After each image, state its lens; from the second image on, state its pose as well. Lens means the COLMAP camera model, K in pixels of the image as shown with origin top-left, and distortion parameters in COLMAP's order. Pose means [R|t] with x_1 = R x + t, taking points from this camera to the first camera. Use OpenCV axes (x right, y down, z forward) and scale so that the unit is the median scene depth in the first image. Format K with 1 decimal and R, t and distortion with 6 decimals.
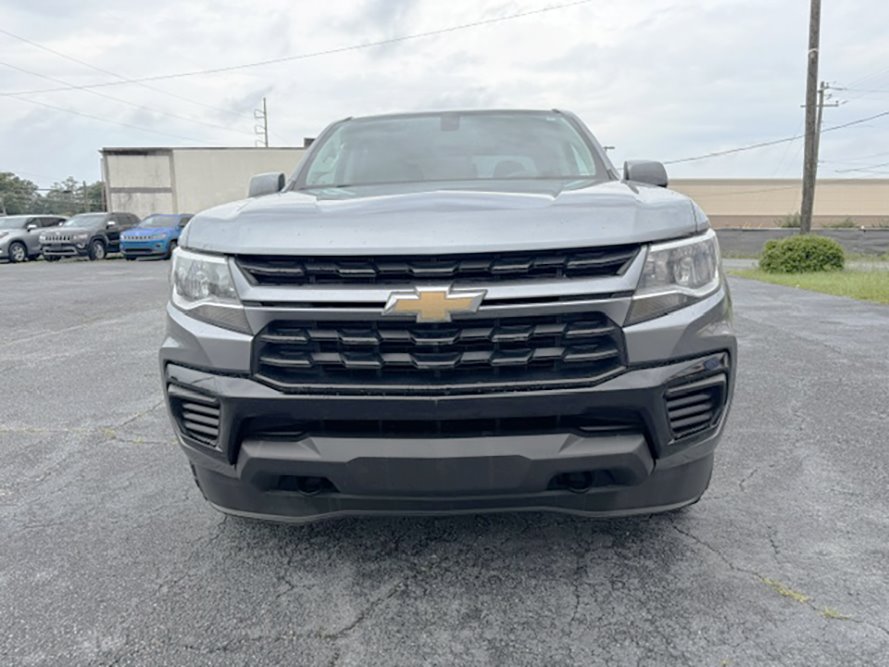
lens RADIAL K [[633.4, 0, 448.6], [0, 633.4, 326.6], [0, 0, 1]] dist [0.032597, -0.039981]
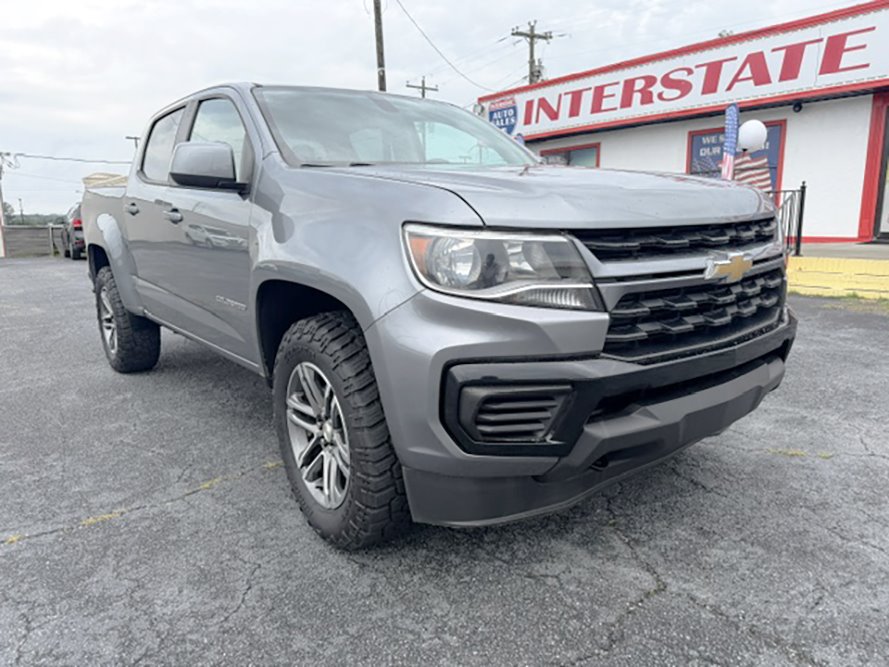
lens RADIAL K [[633.4, 0, 434.5], [0, 633.4, 328.2], [0, 0, 1]] dist [0.032597, -0.039981]
pose [[0.771081, -0.123002, 0.624744, -1.098166], [0.120729, 0.991609, 0.046224, -0.039276], [-0.625187, 0.039782, 0.779460, 0.399257]]
